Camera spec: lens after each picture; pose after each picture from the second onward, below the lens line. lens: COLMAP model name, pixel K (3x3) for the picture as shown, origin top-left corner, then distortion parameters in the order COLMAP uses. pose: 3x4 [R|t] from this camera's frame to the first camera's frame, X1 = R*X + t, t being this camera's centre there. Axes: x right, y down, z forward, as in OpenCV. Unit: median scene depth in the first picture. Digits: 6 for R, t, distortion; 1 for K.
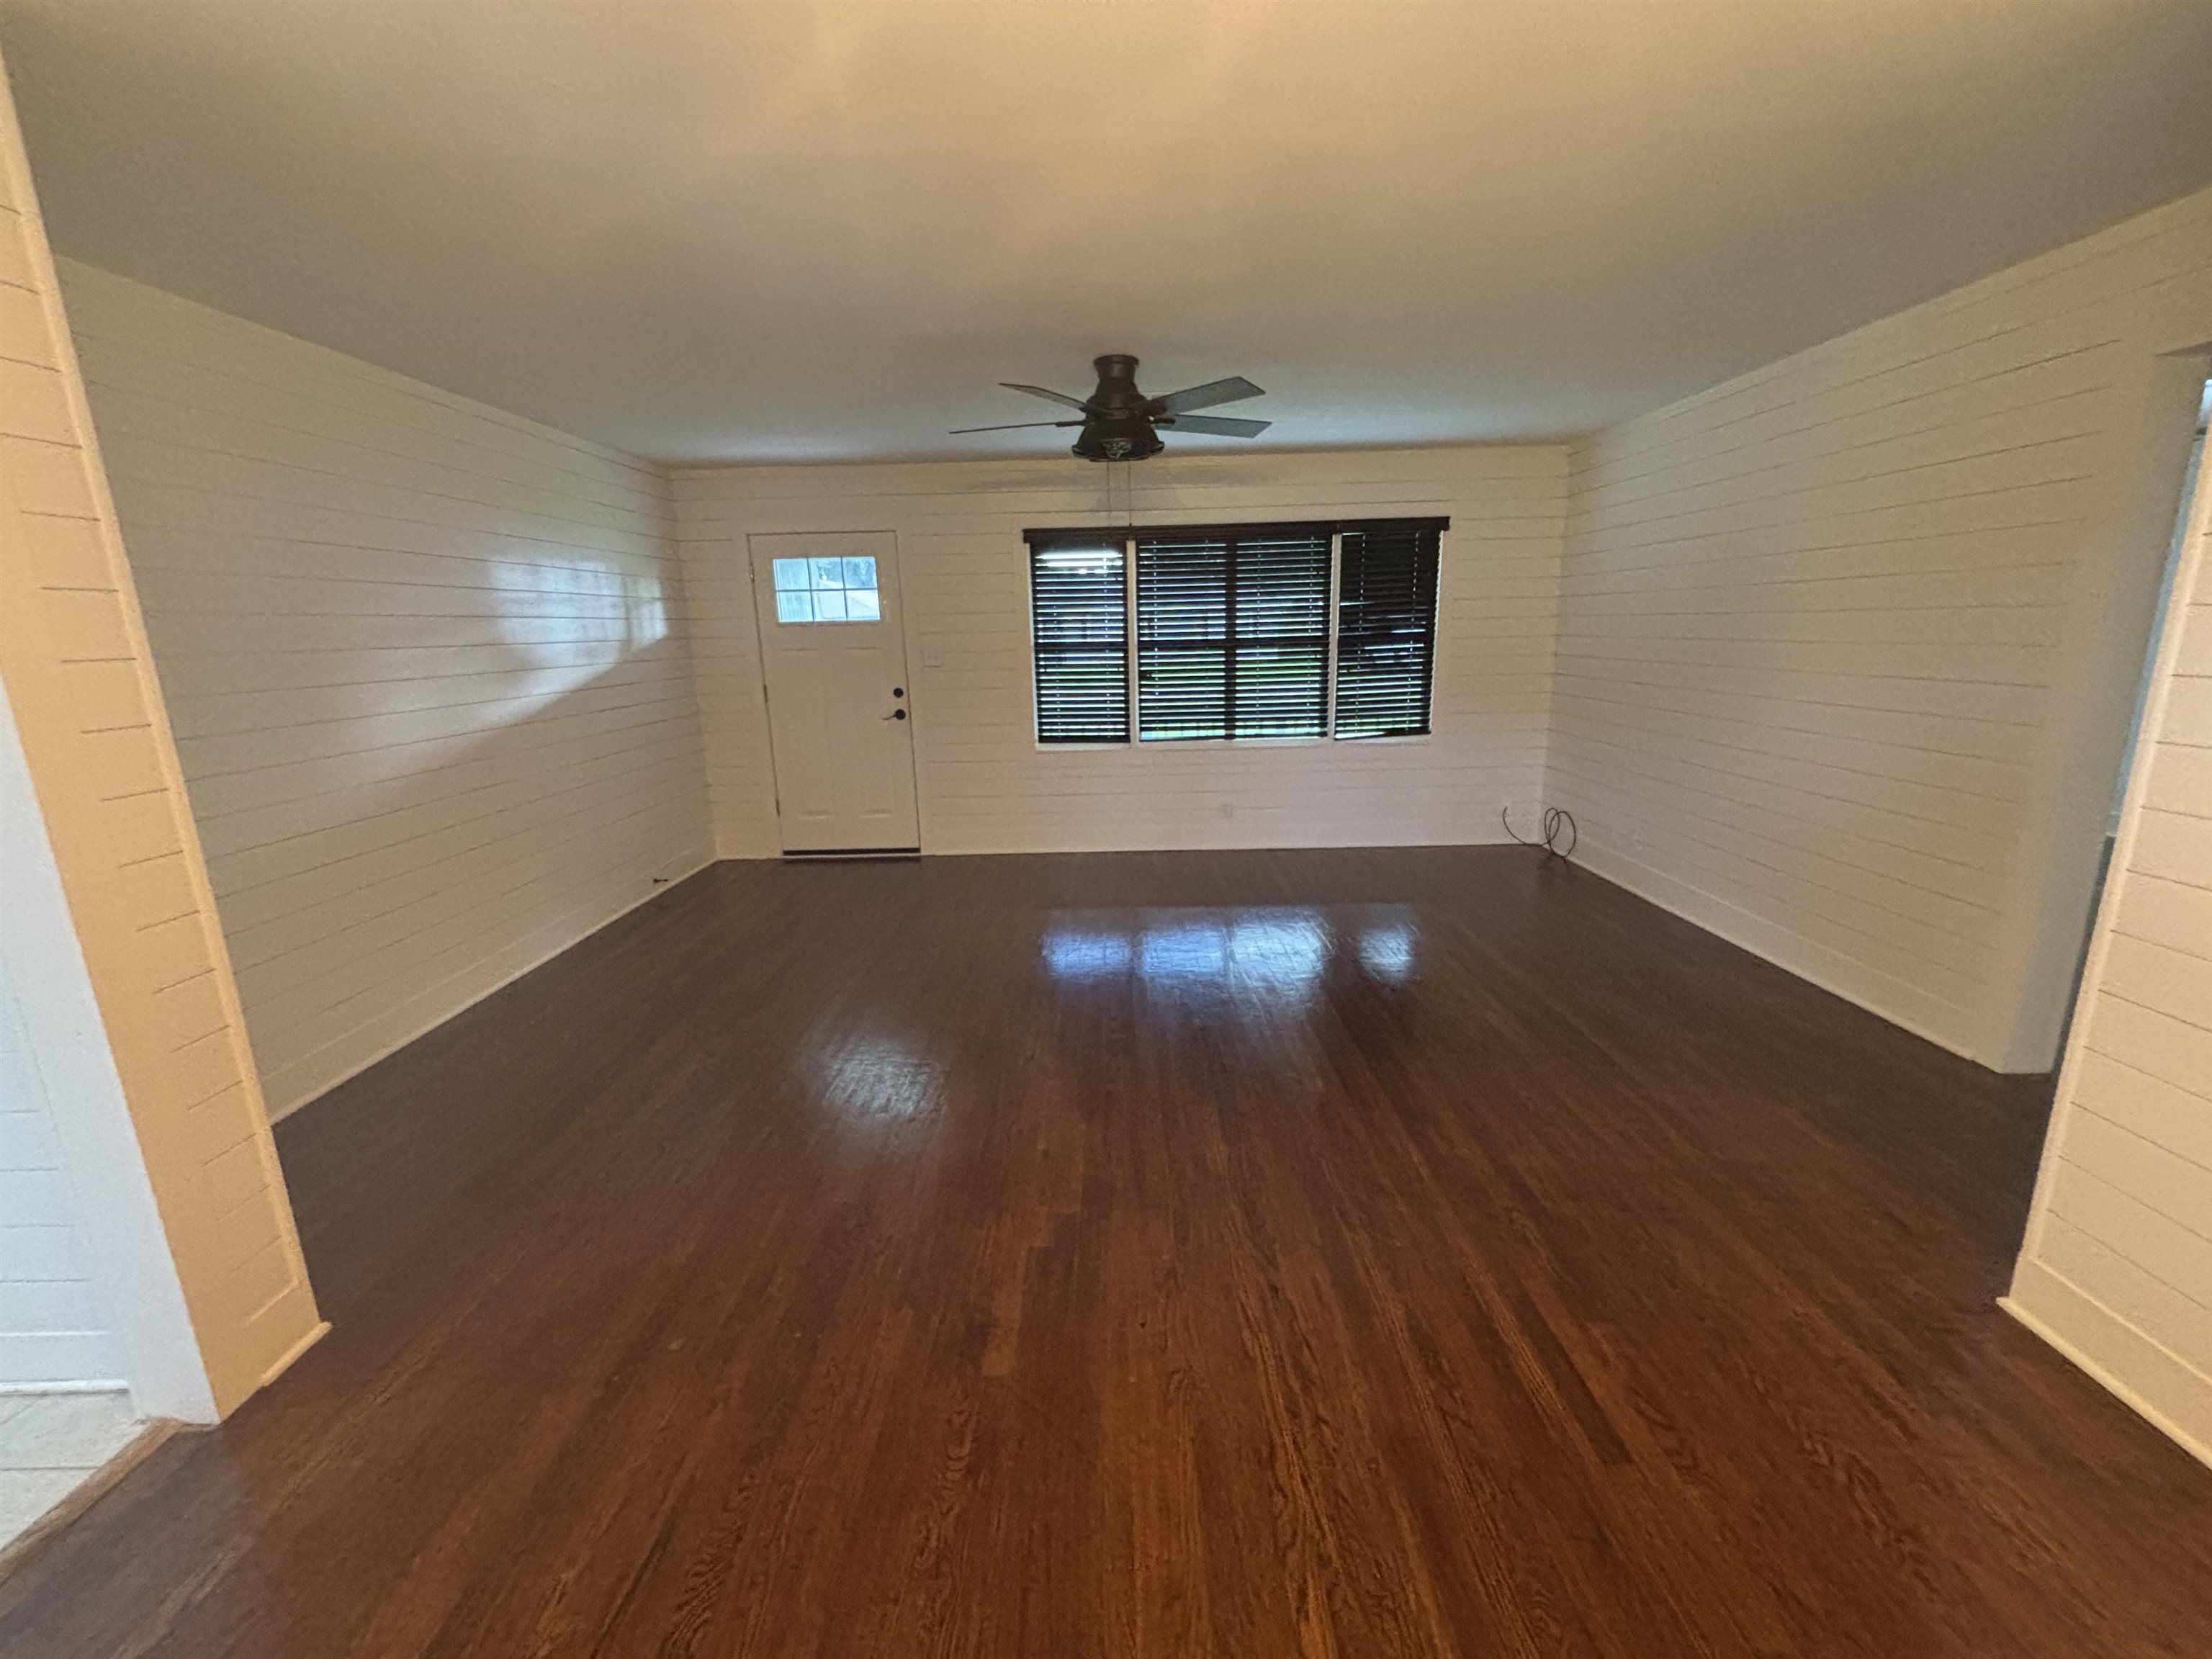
lens RADIAL K [[889.1, 0, 1103.4], [0, 889.1, 824.6], [0, 0, 1]] dist [0.004894, -0.002683]
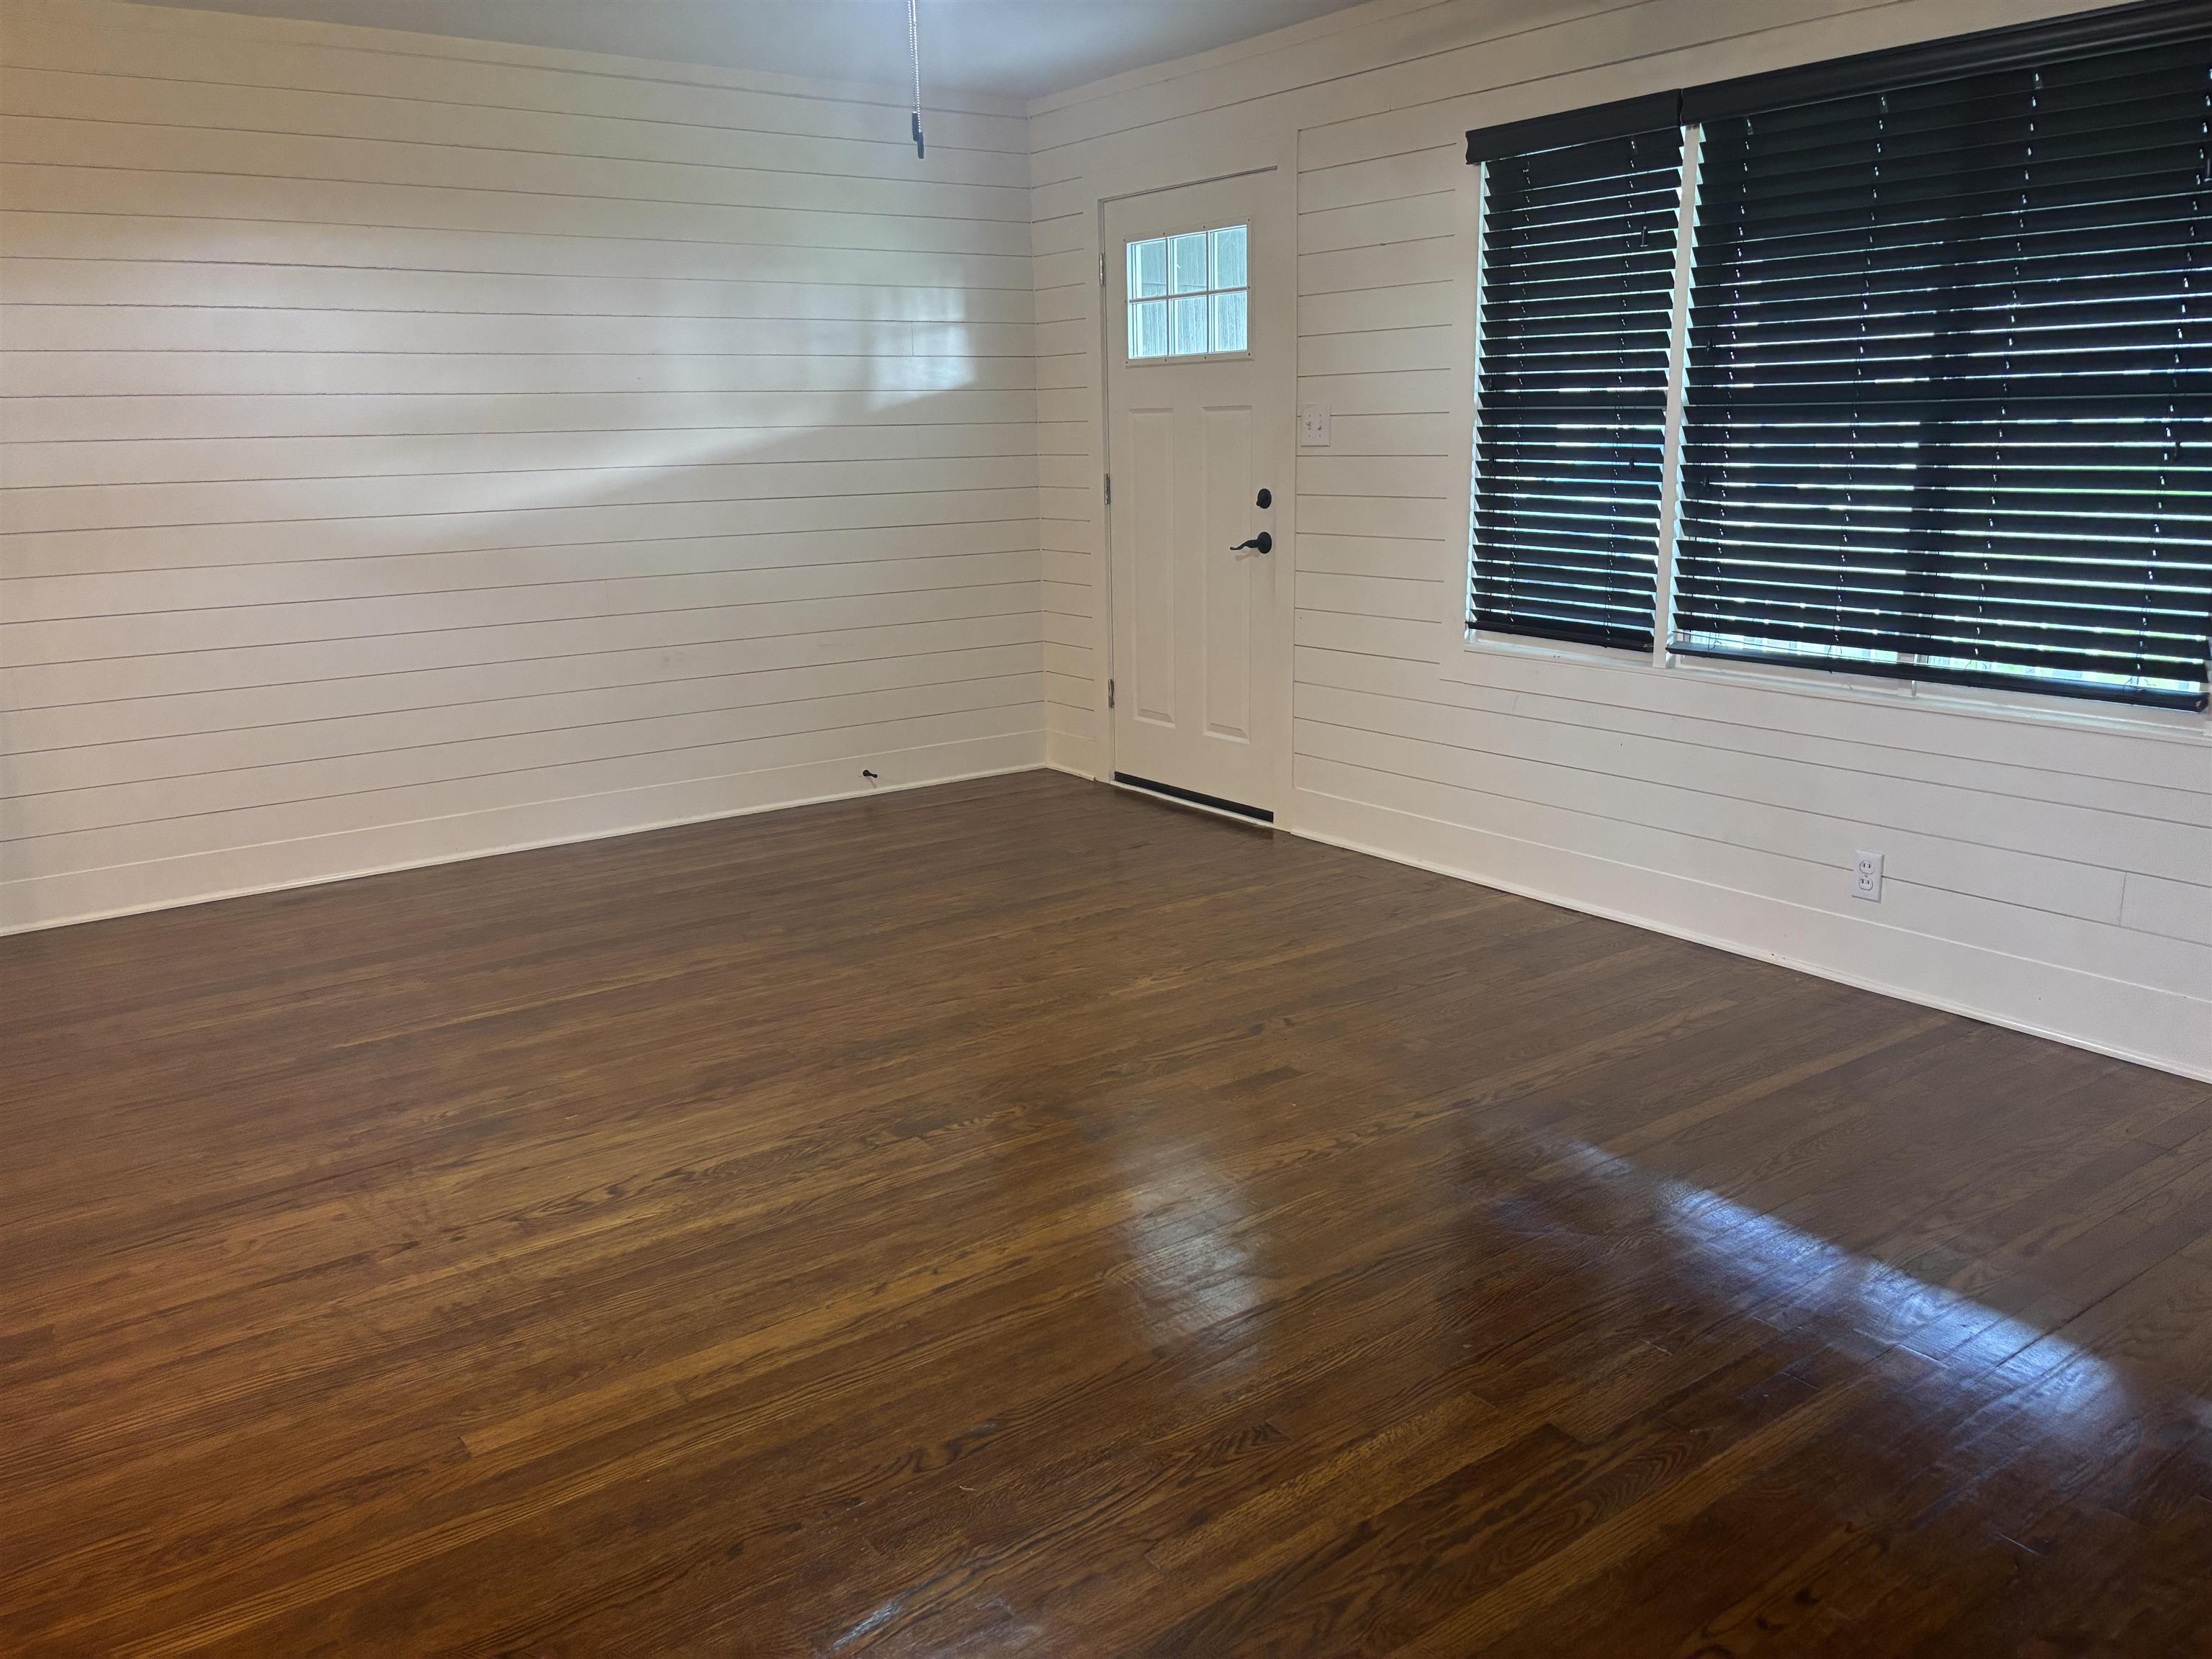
lens RADIAL K [[1675.9, 0, 1100.0], [0, 1675.9, 829.7], [0, 0, 1]] dist [0.008407, 0.005648]
pose [[0.596168, 0.202487, -0.776906, 0.508509], [-0.167808, 0.977727, 0.126058, -0.072496], [0.785127, 0.055220, 0.616868, 0.373373]]
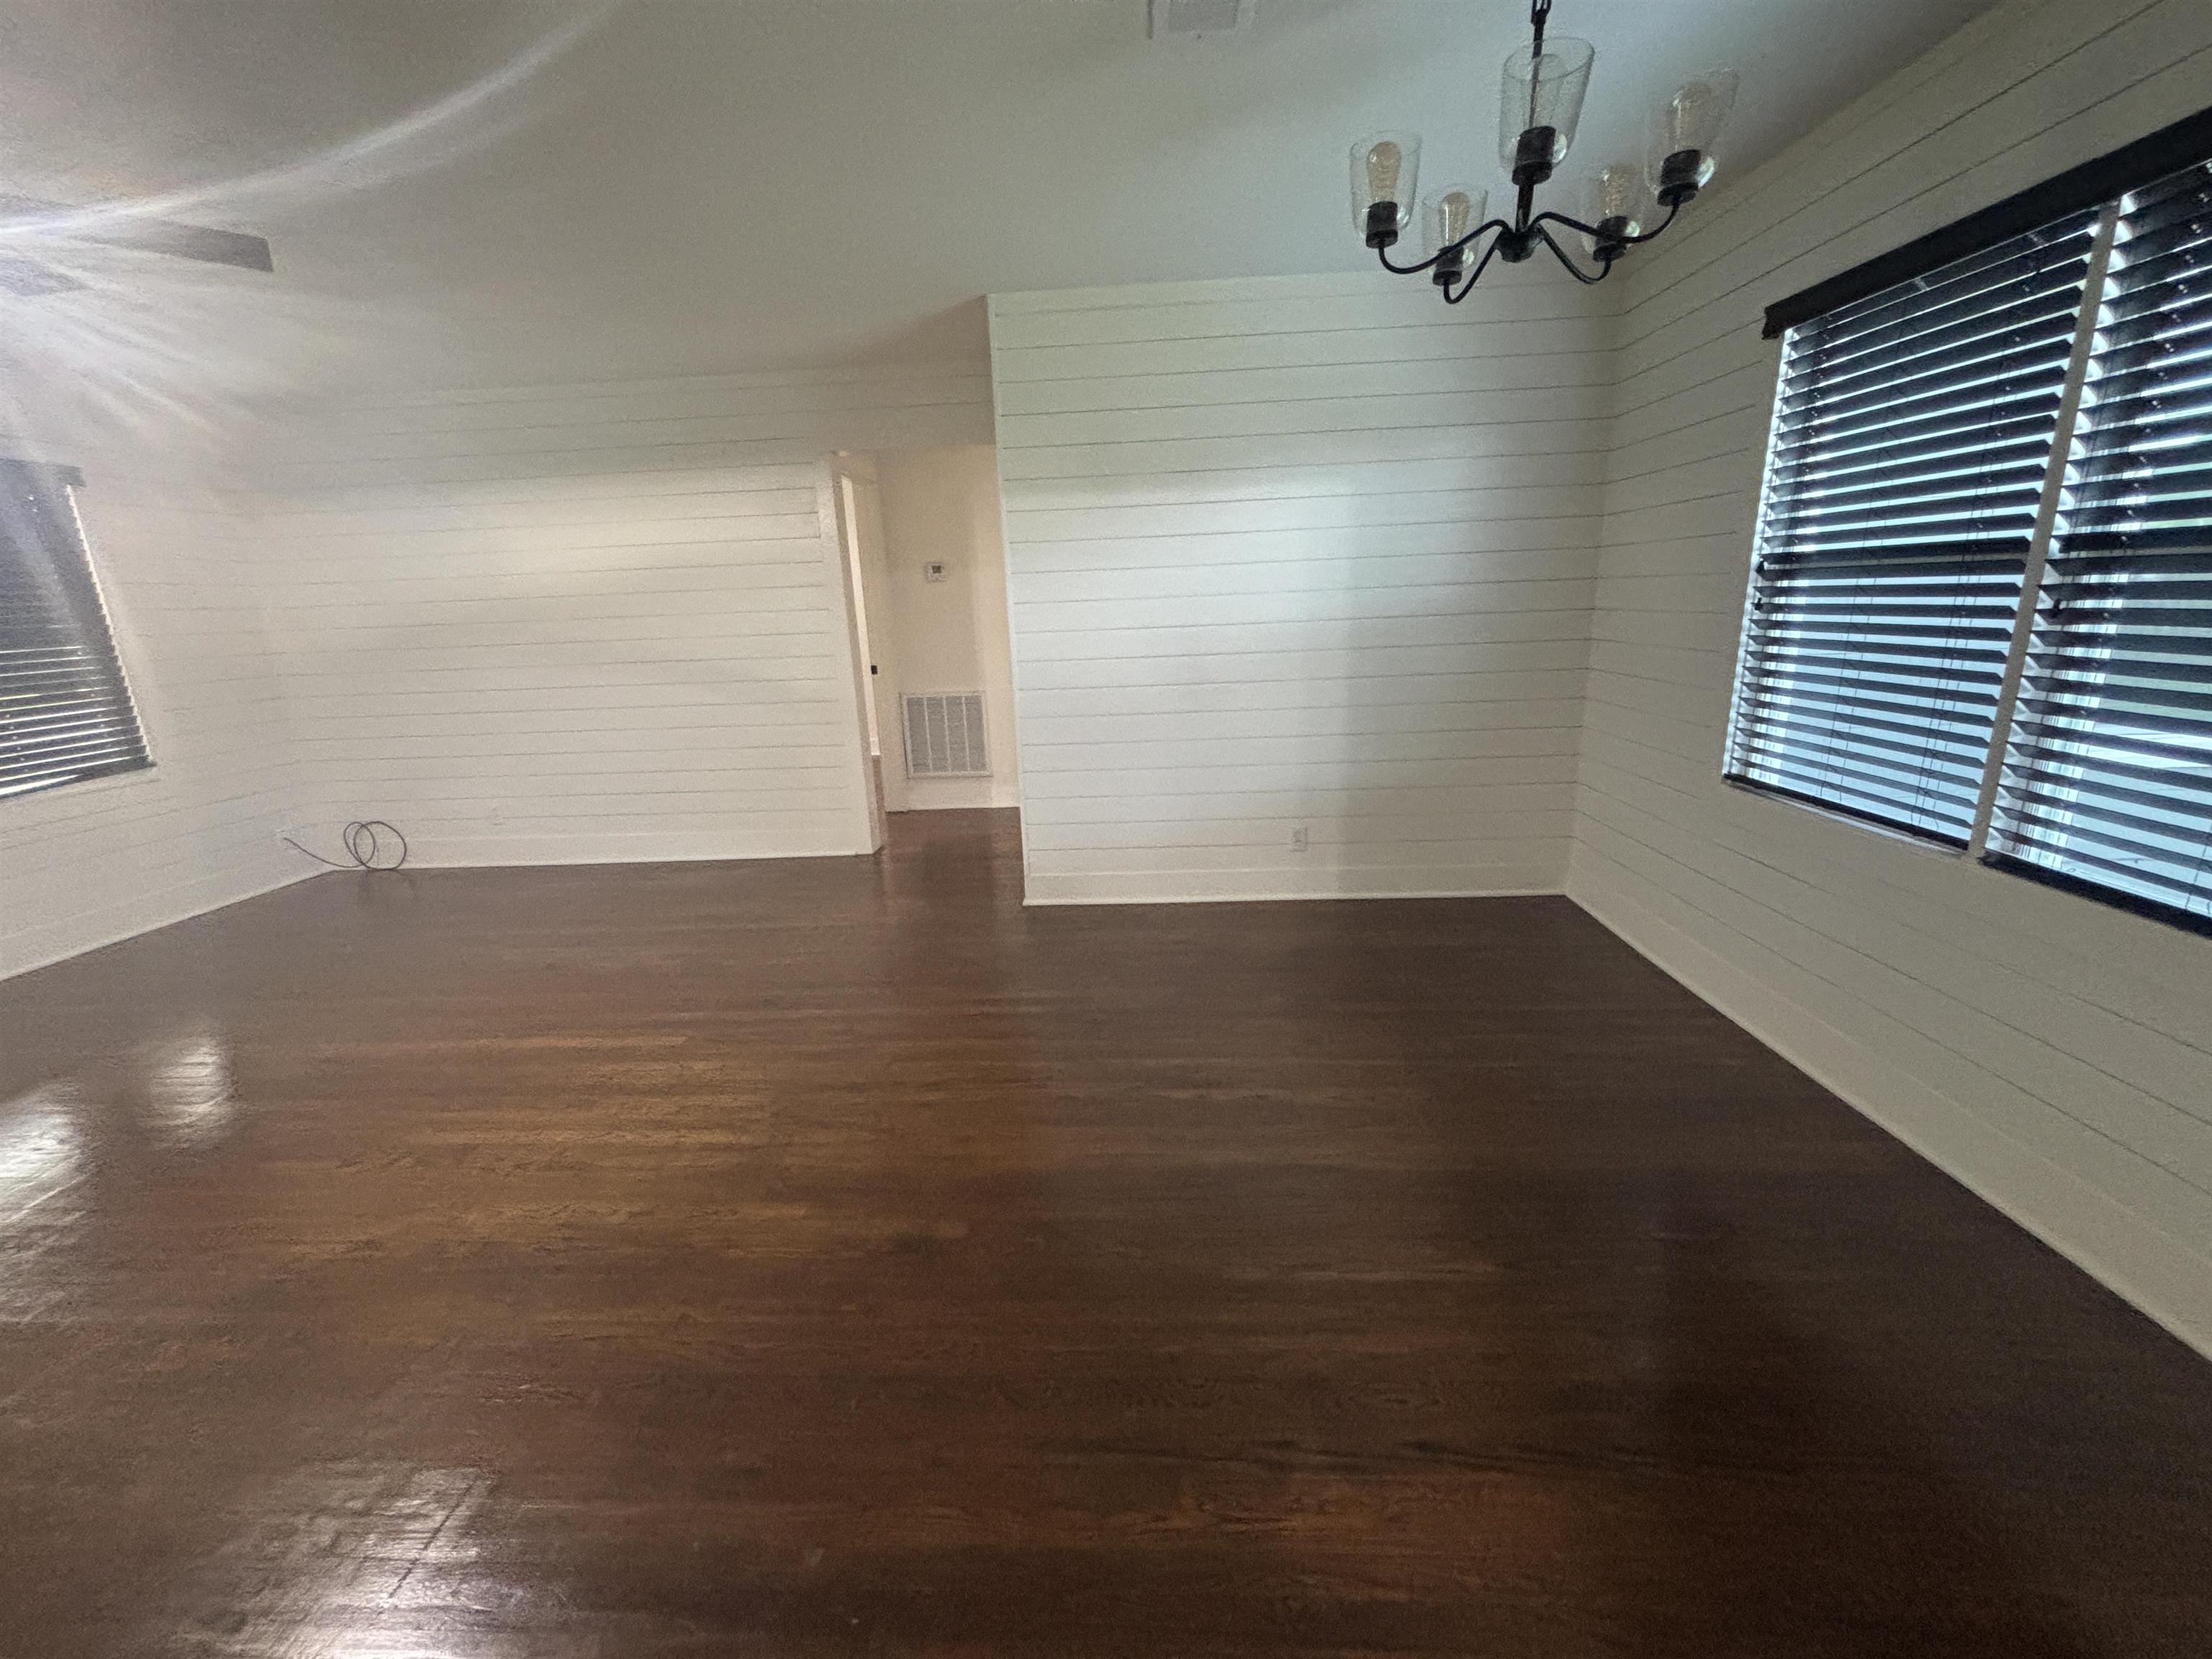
lens RADIAL K [[889.1, 0, 1103.4], [0, 889.1, 824.6], [0, 0, 1]] dist [0.004894, -0.002683]
pose [[0.038852, -0.224923, 0.973602, -0.346237], [0.254205, 0.944506, 0.208057, -0.011274], [-0.966370, 0.239411, 0.093873, 0.199214]]
